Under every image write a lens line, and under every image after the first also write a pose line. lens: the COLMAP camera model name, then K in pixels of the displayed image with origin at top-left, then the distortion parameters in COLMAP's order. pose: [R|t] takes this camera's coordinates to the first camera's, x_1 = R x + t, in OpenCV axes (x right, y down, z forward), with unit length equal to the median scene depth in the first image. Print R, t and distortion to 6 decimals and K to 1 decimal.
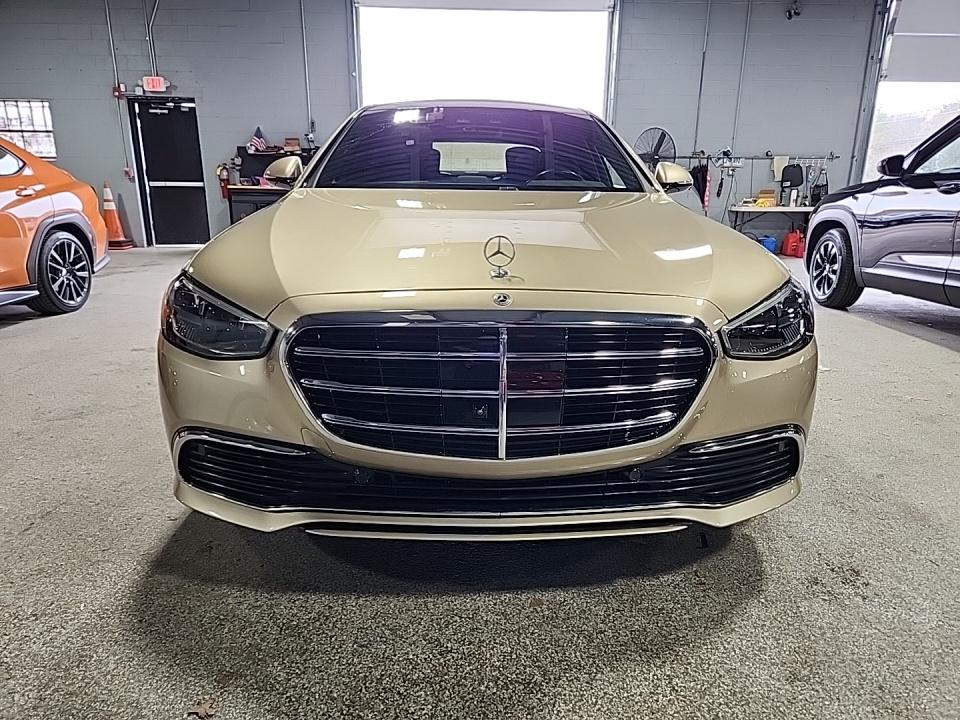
lens RADIAL K [[642.1, 0, 480.0], [0, 642.1, 360.0], [0, 0, 1]] dist [0.017615, -0.003923]
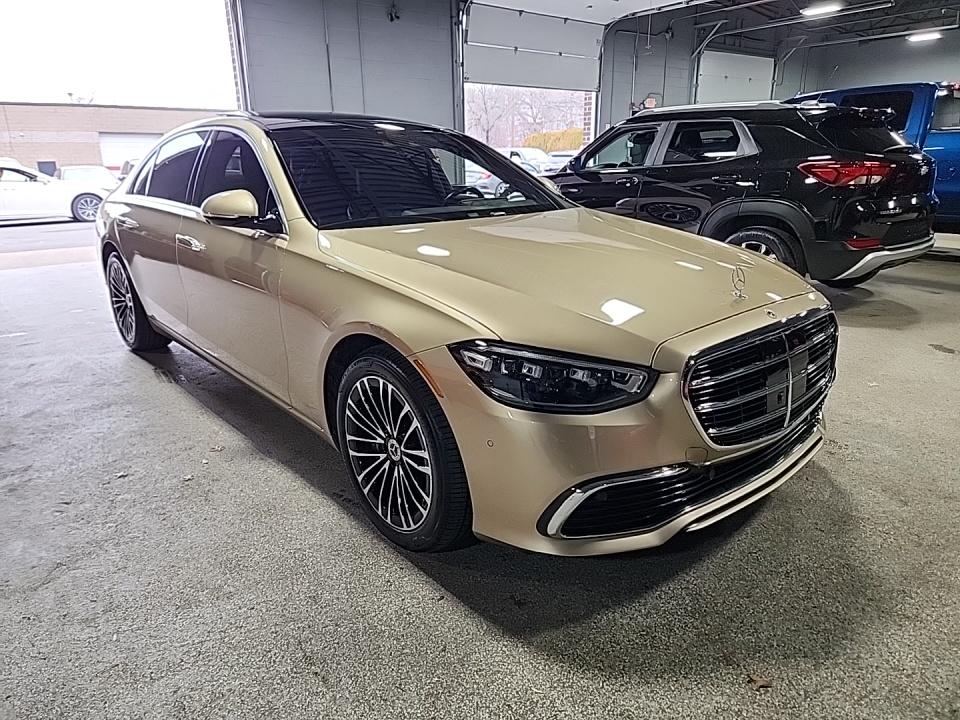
lens RADIAL K [[642.1, 0, 480.0], [0, 642.1, 360.0], [0, 0, 1]] dist [0.017615, -0.003923]
pose [[0.784342, -0.210568, 0.583497, -0.174431], [0.191983, 0.976843, 0.094450, -0.033229], [-0.589873, 0.037940, 0.806604, 0.036948]]
